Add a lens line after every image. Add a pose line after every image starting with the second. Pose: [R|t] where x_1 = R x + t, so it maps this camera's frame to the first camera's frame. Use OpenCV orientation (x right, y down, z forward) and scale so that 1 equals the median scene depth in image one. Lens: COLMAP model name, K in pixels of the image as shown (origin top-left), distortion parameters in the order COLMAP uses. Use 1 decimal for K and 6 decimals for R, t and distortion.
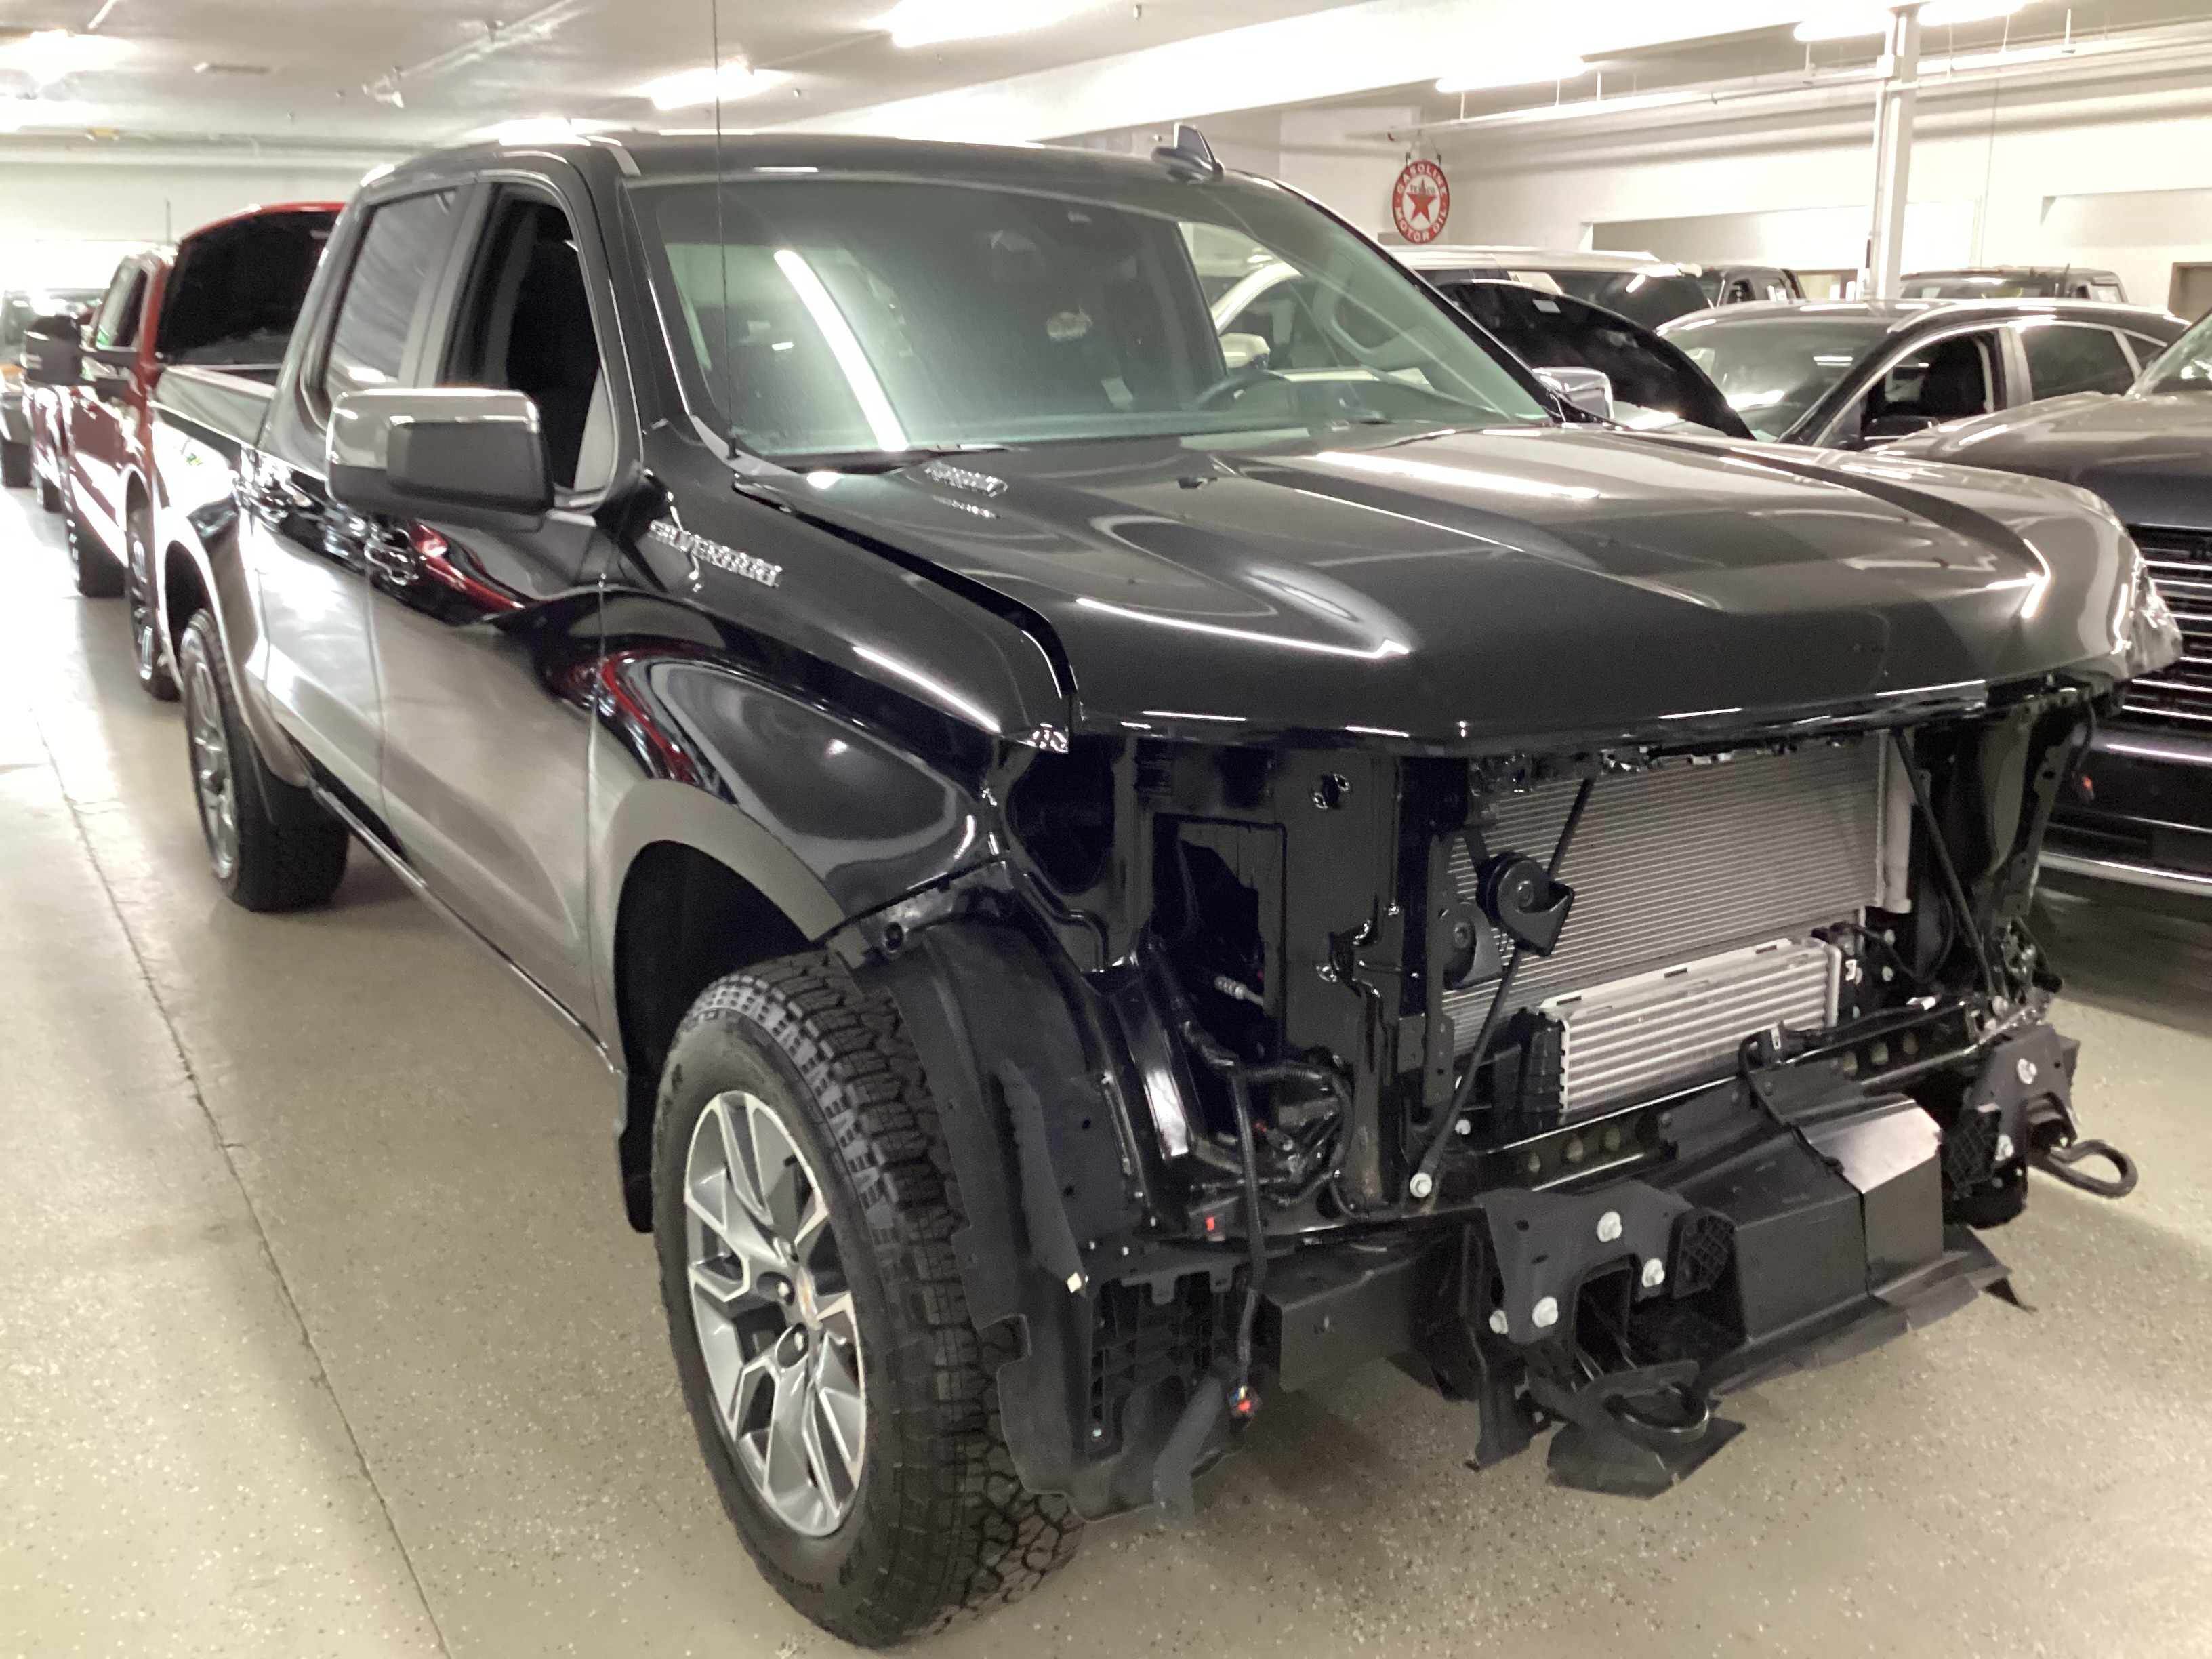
lens RADIAL K [[2034.5, 0, 1106.0], [0, 2034.5, 829.5], [0, 0, 1]] dist [0.135075, -0.215592]
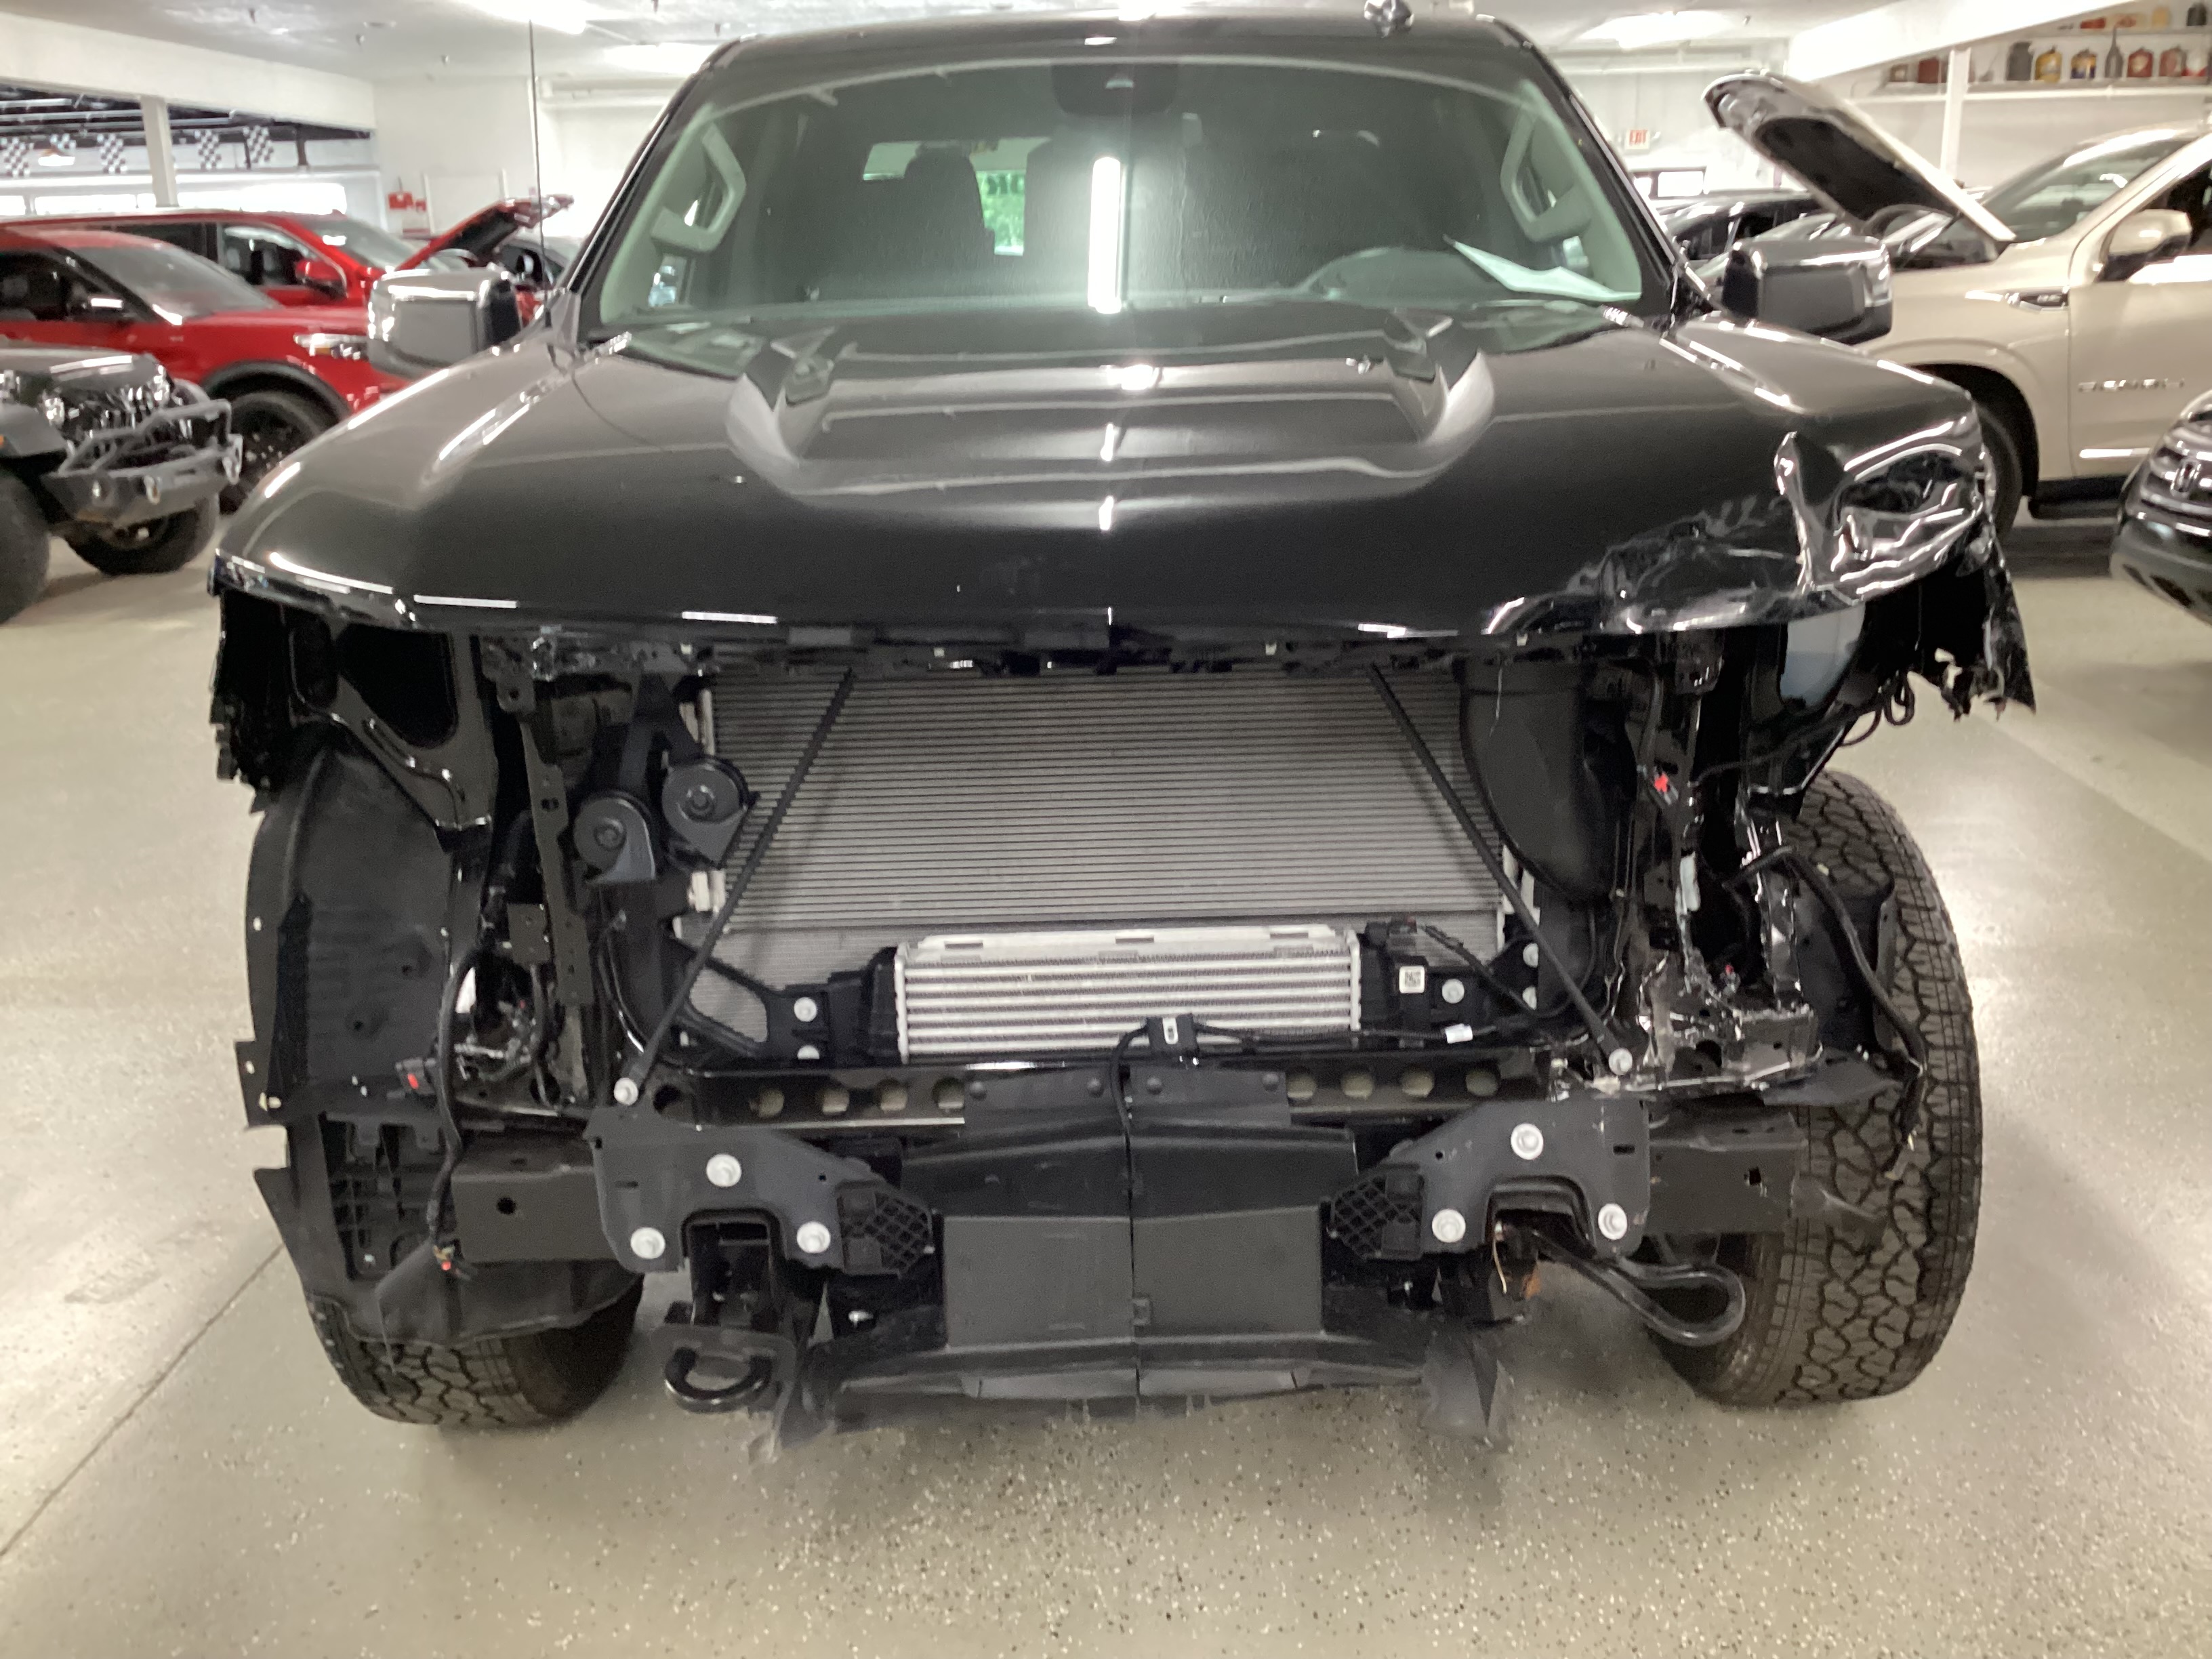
lens RADIAL K [[2034.5, 0, 1106.0], [0, 2034.5, 829.5], [0, 0, 1]] dist [0.135075, -0.215592]
pose [[0.818507, 0.133698, -0.558722, 0.823118], [-0.112266, 0.991017, 0.072678, -0.041426], [0.563420, 0.003238, 0.826164, 0.316737]]
